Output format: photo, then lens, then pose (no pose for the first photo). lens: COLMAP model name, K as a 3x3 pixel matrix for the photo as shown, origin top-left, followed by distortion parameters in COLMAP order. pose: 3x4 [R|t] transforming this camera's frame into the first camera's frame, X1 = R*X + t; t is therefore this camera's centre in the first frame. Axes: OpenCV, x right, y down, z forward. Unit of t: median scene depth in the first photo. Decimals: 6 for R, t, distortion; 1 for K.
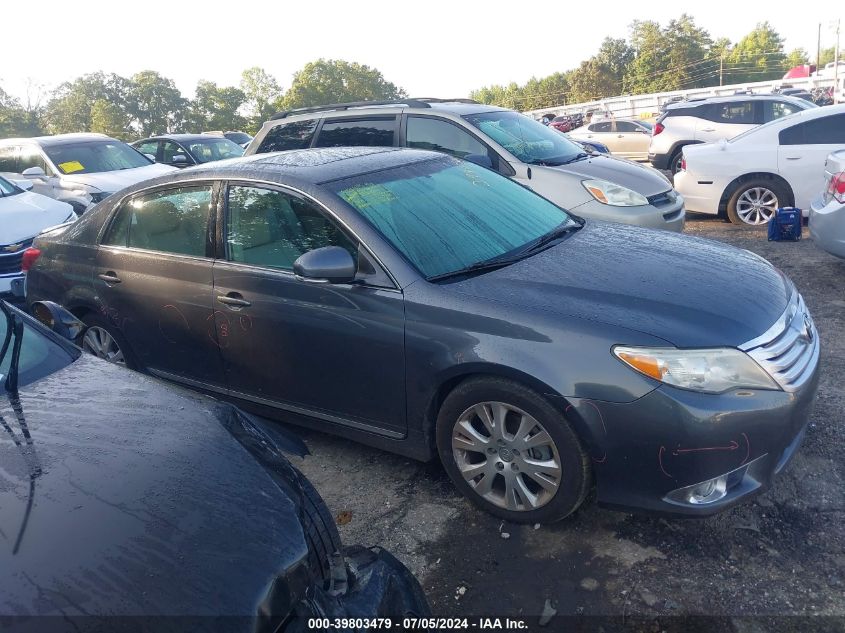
lens RADIAL K [[646.8, 0, 426.0], [0, 646.8, 315.6], [0, 0, 1]] dist [0.034753, -0.038696]
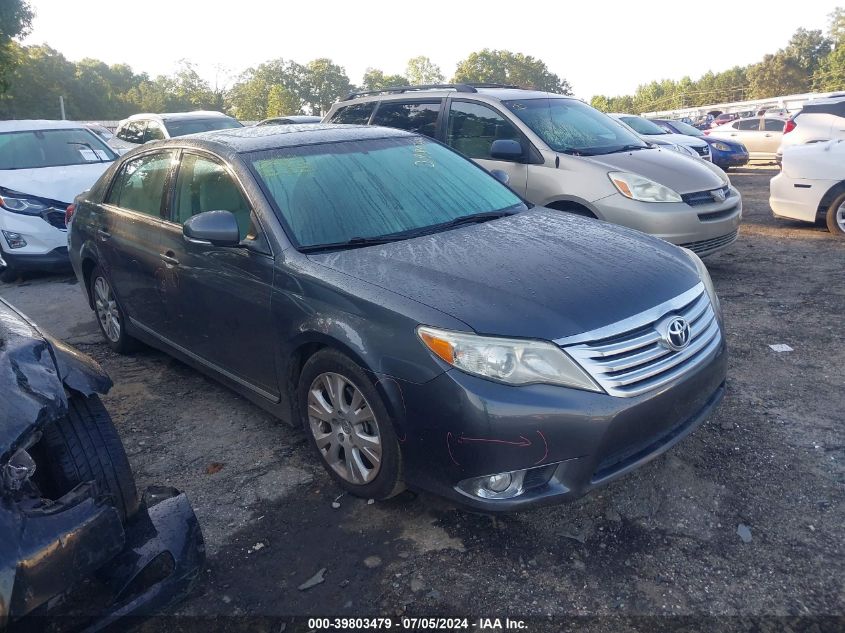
lens RADIAL K [[646.8, 0, 426.0], [0, 646.8, 315.6], [0, 0, 1]] dist [0.034753, -0.038696]
pose [[0.972405, 0.098432, -0.211516, 0.415614], [-0.095789, 0.995142, 0.022730, 0.007146], [0.212726, -0.001842, 0.977110, 0.039898]]
